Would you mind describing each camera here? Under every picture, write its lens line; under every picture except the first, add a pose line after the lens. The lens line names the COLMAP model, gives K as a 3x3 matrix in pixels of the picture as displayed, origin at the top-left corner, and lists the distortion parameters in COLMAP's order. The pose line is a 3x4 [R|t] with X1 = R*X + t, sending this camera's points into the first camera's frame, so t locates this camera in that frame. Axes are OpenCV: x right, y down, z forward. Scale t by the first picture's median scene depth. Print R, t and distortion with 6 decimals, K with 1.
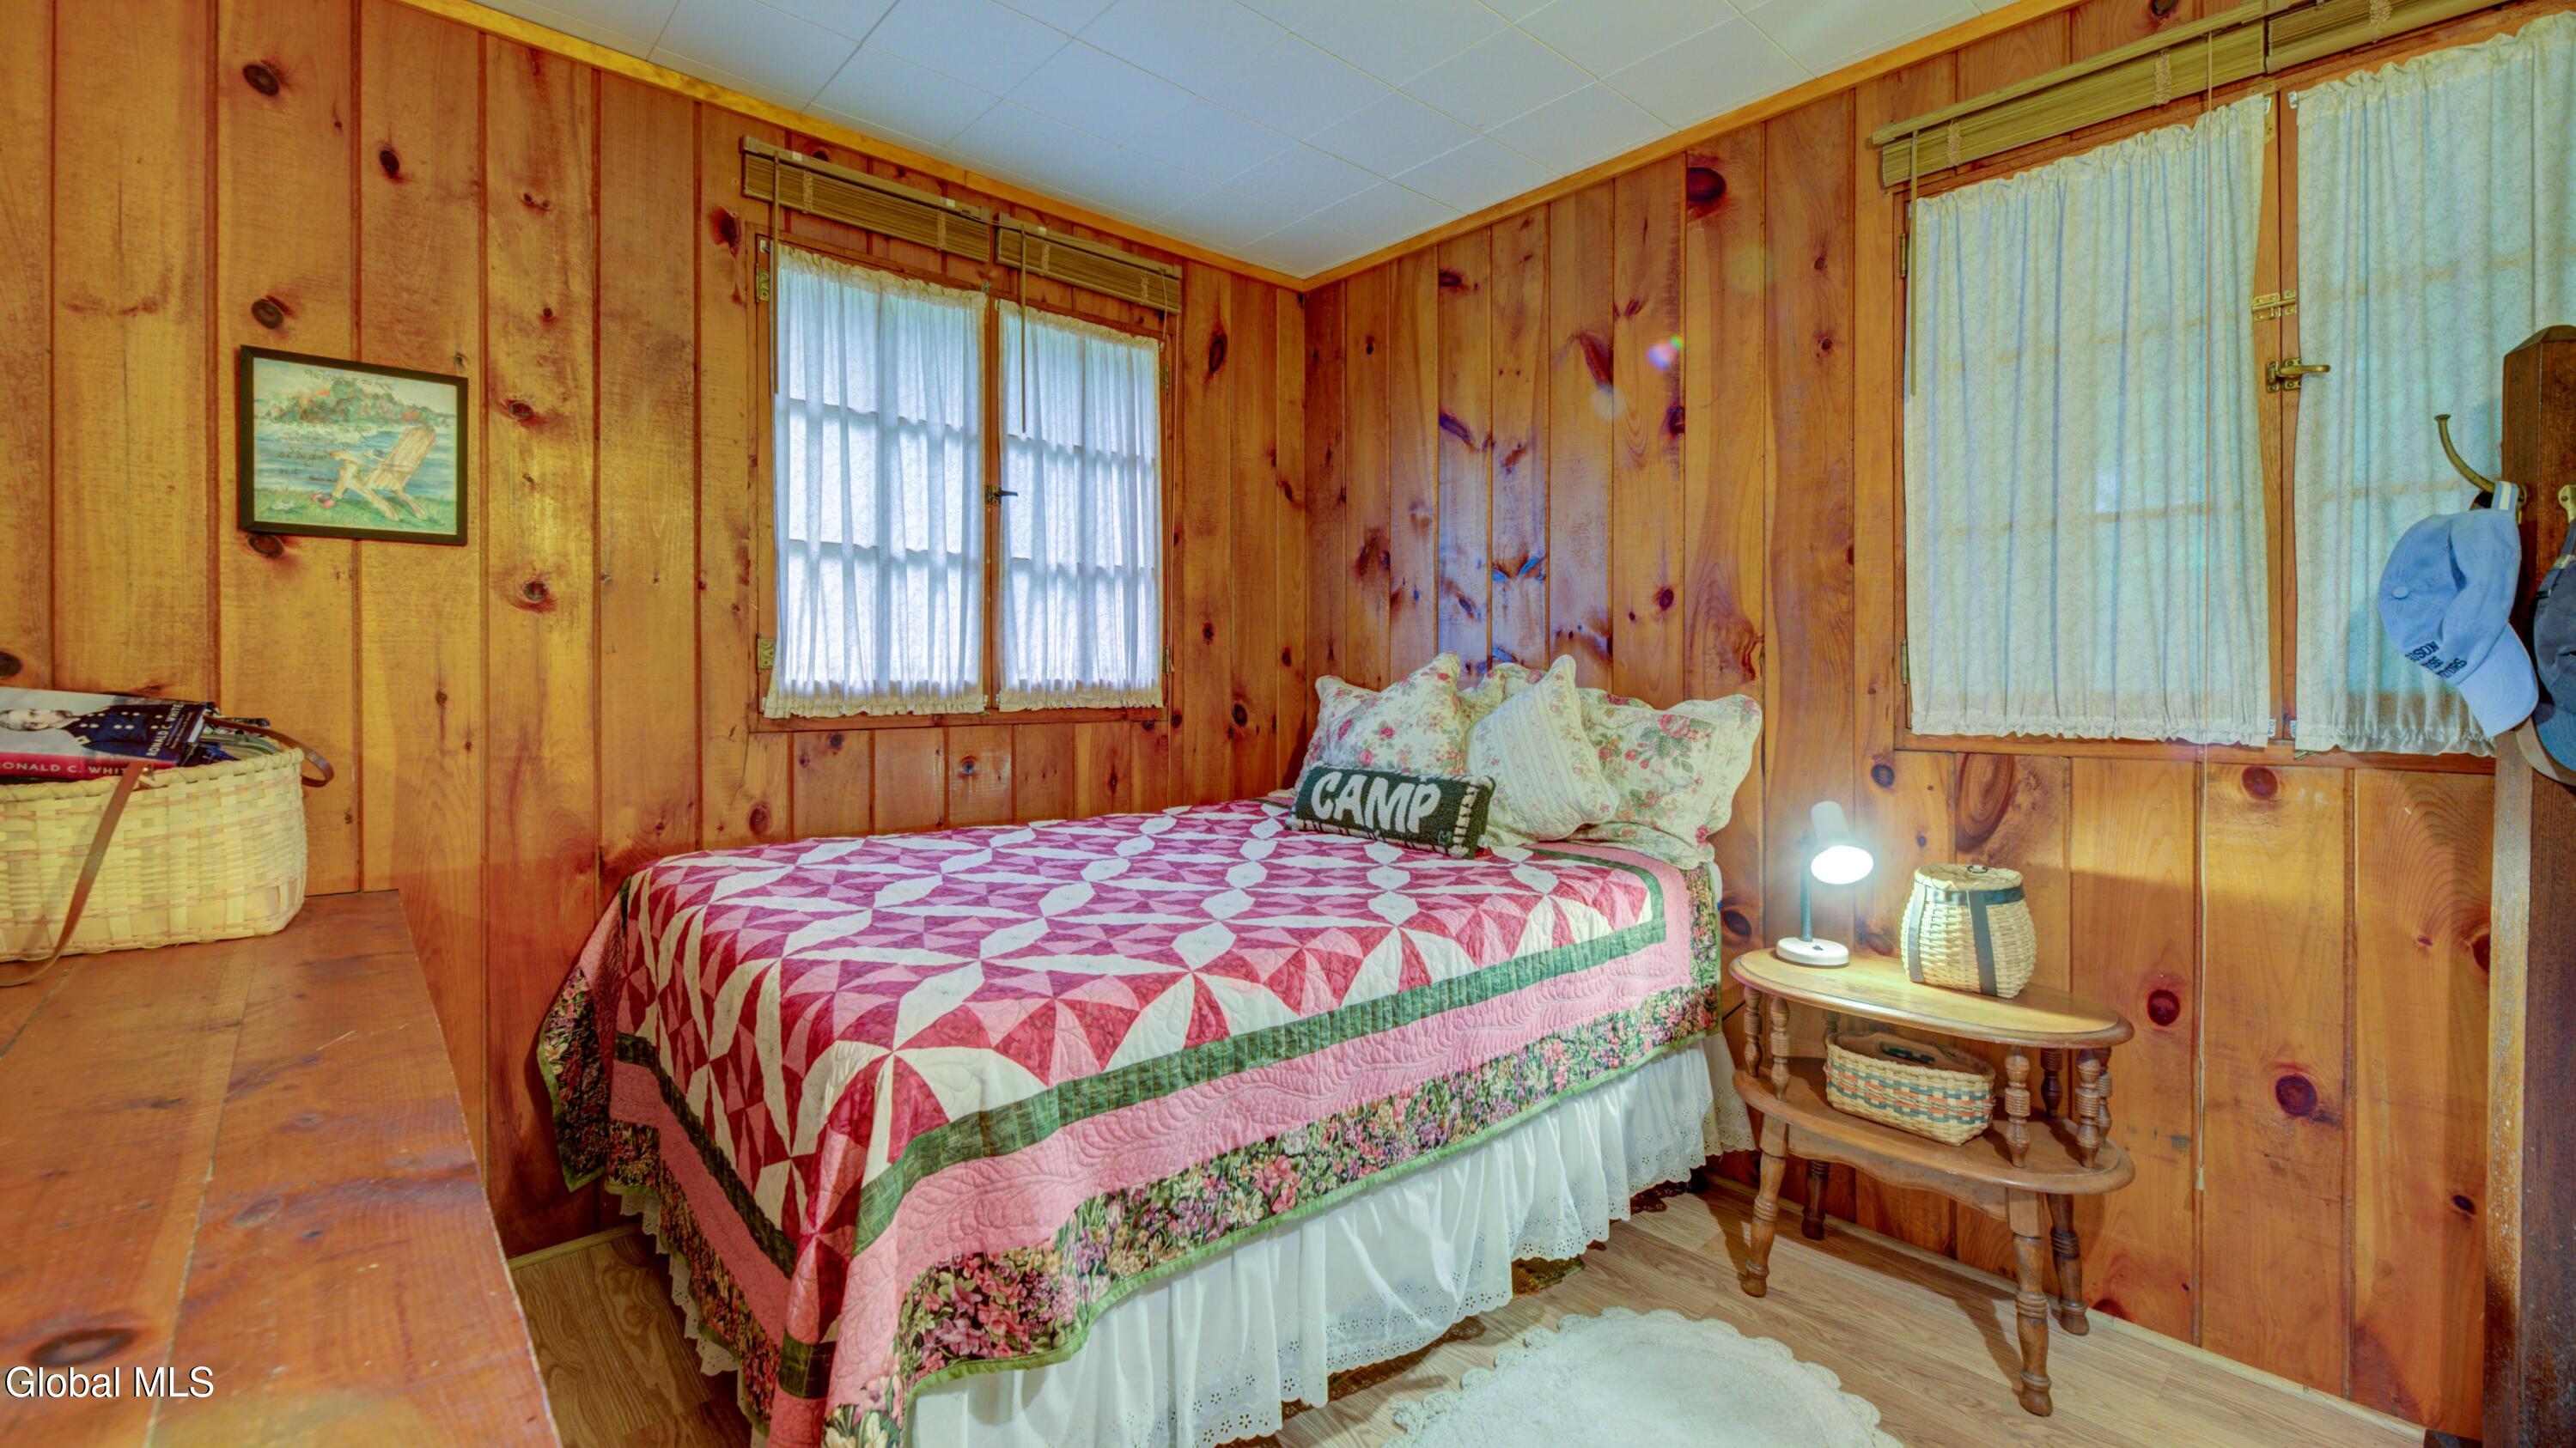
lens RADIAL K [[1052.7, 0, 1290.9], [0, 1052.7, 656.0], [0, 0, 1]] dist [-0.001795, -0.000254]
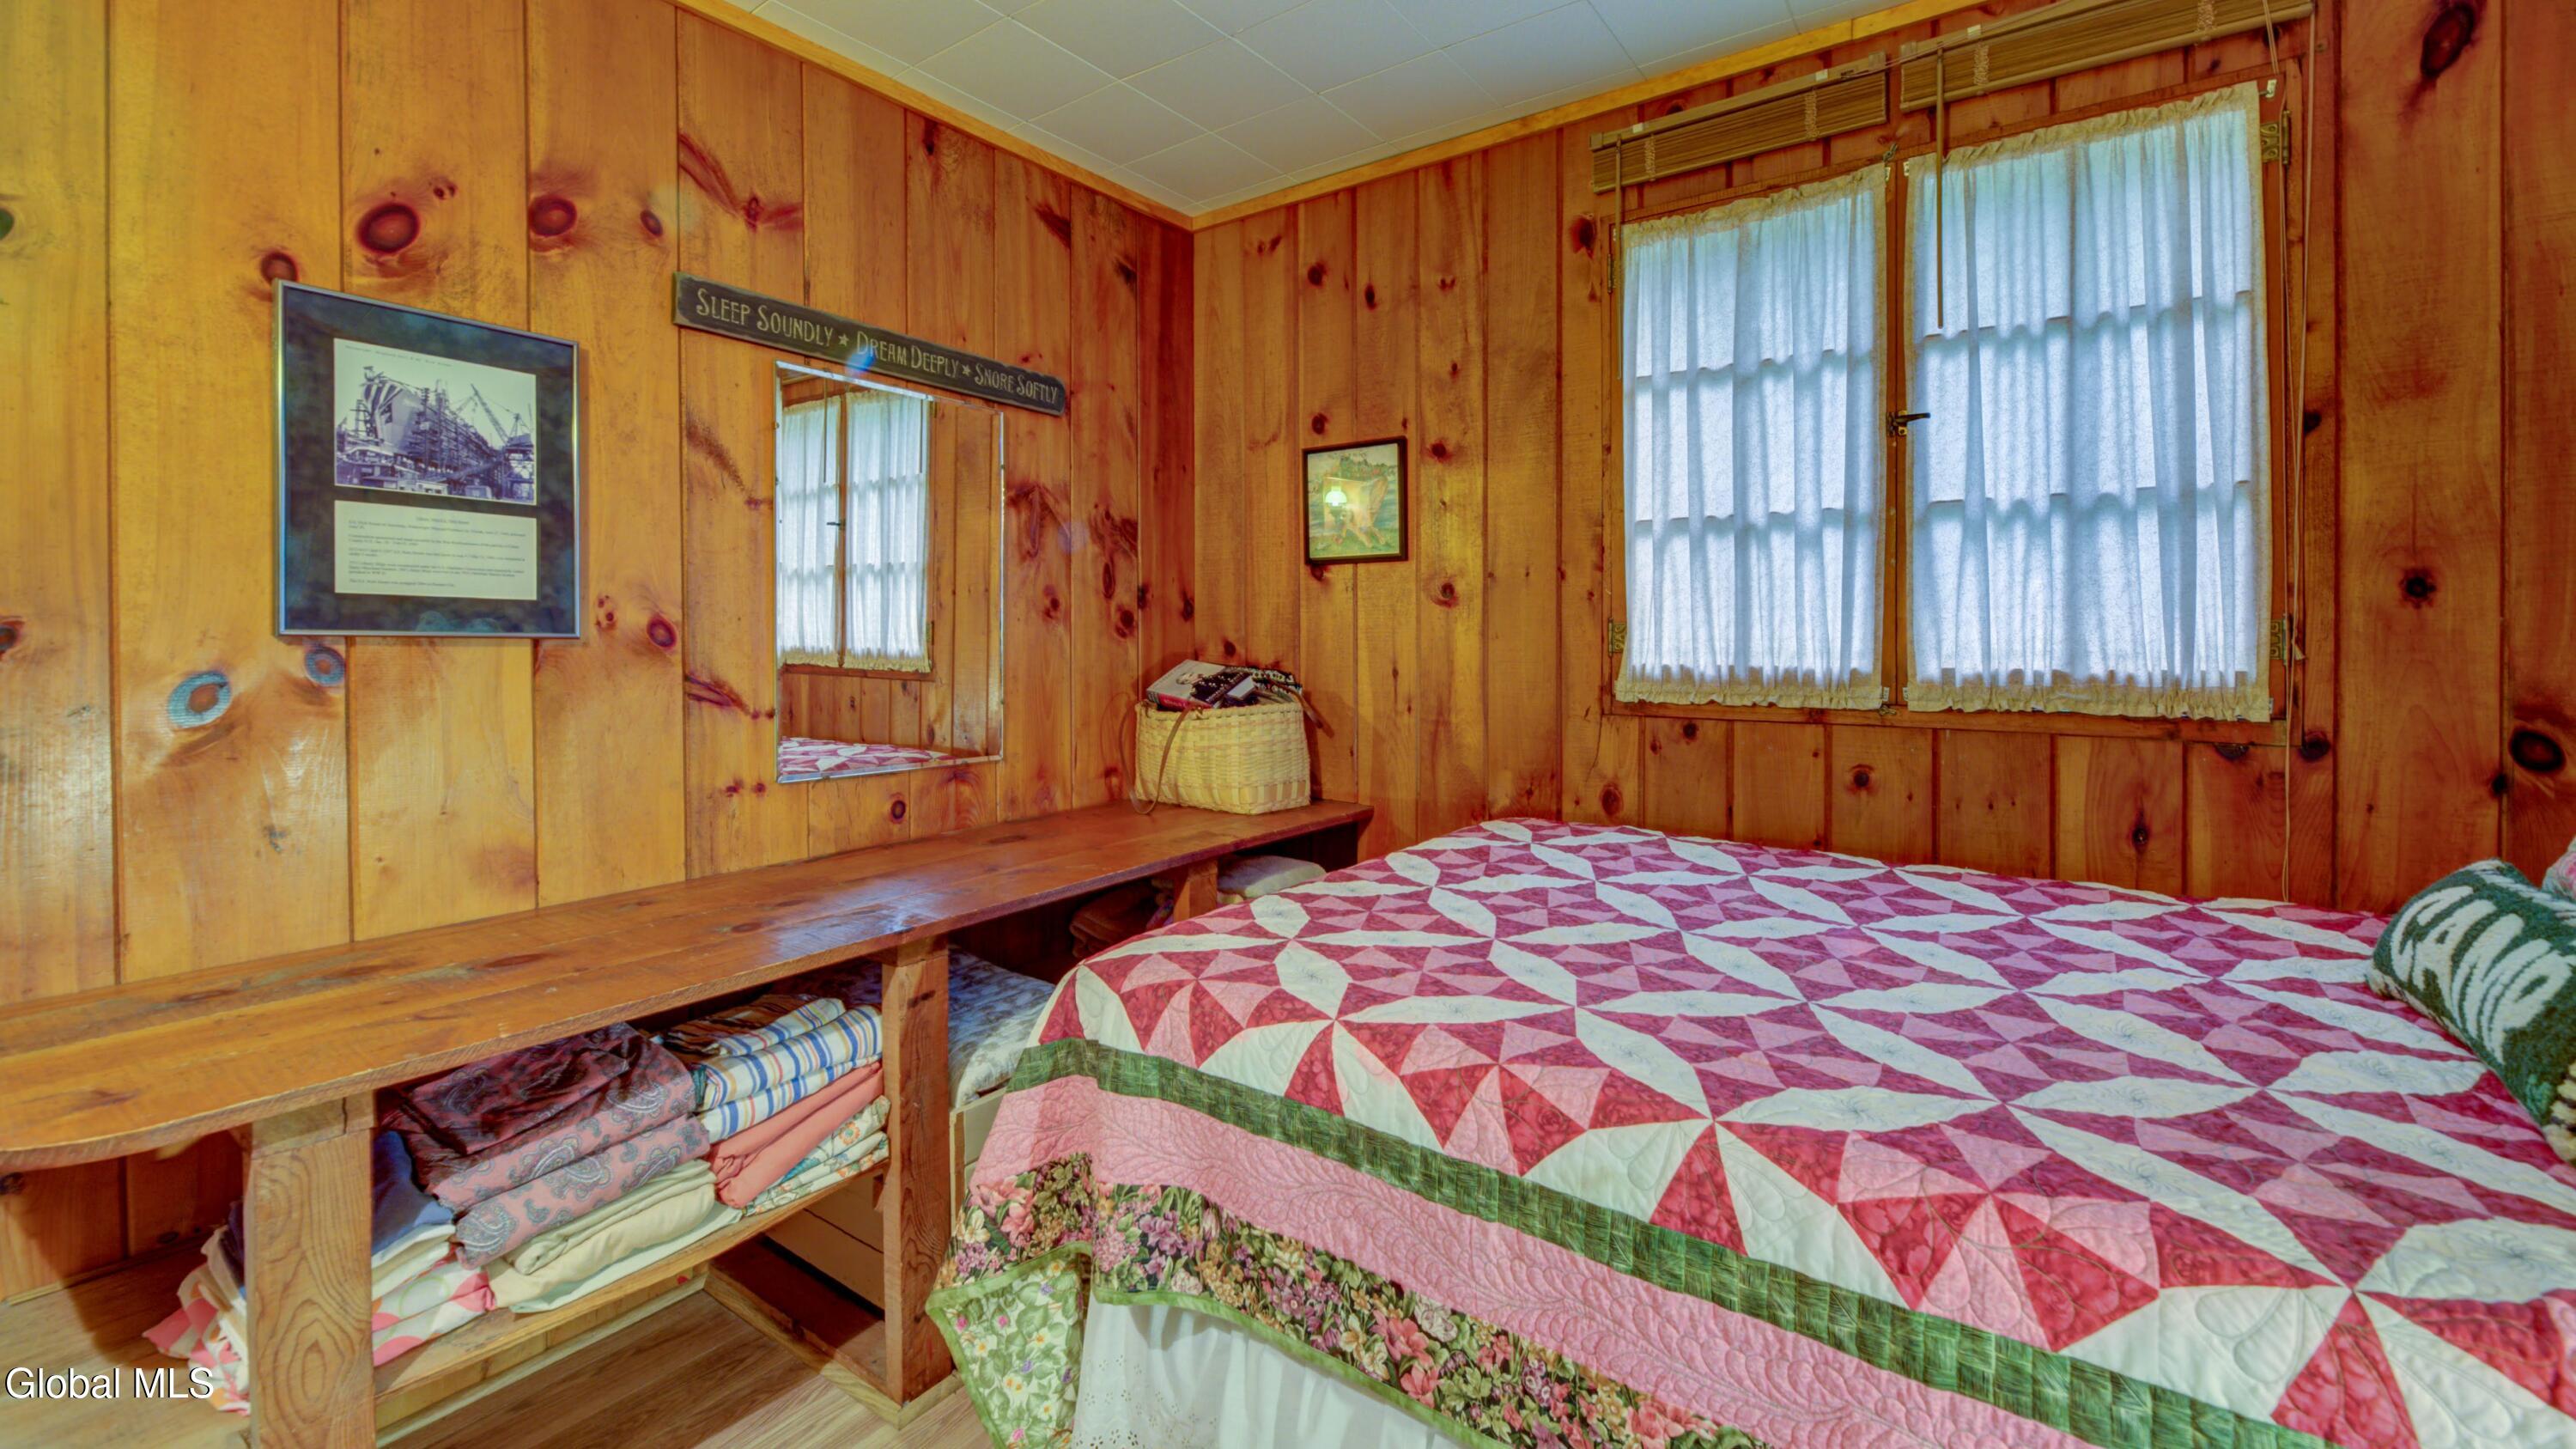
lens RADIAL K [[1052.9, 0, 1290.9], [0, 1052.9, 656.5], [0, 0, 1]] dist [-0.001795, -0.000254]
pose [[0.214387, 0.006697, -0.976726, 0.412039], [0.009073, 0.999920, 0.008848, 0.004142], [0.976707, -0.010759, 0.214309, 0.462505]]
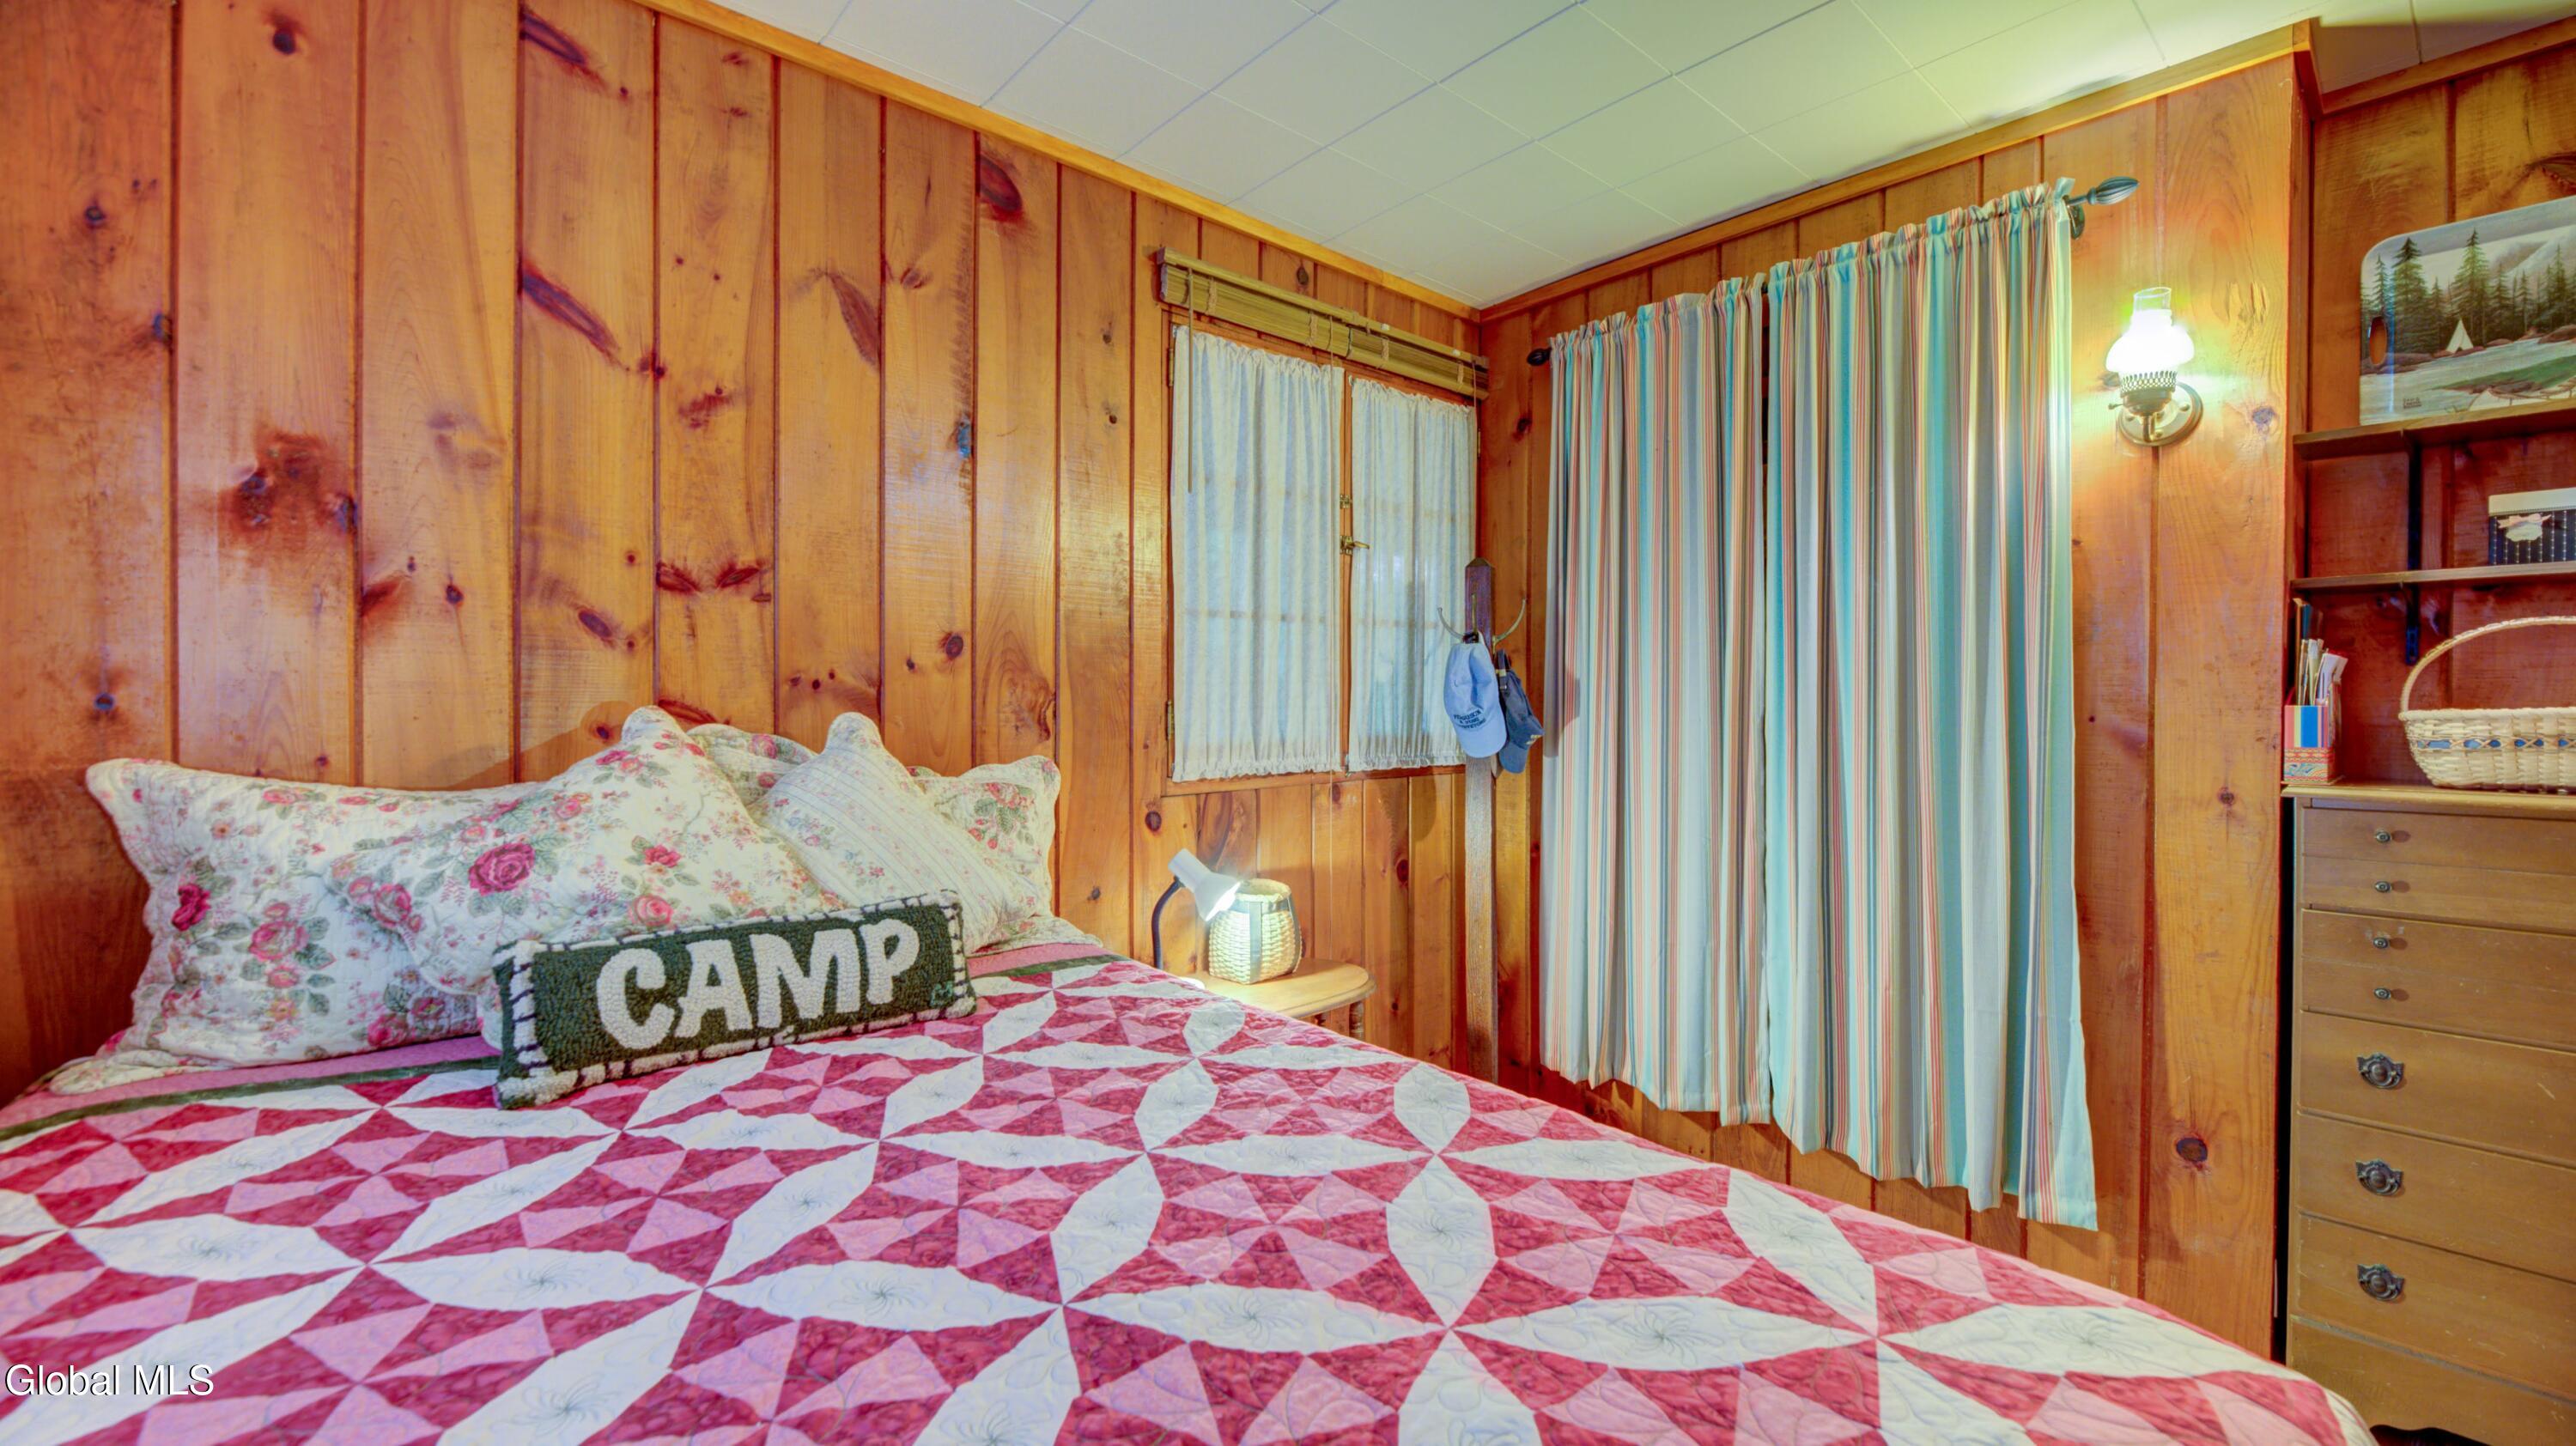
lens RADIAL K [[1050.2, 0, 1281.3], [0, 1050.2, 696.3], [0, 0, 1]] dist [-0.011127, -0.000362]
pose [[0.016859, 0.009090, 0.999817, -0.497894], [-0.008832, 0.999921, -0.008943, -0.009563], [-0.999819, -0.008680, 0.016938, 0.758253]]
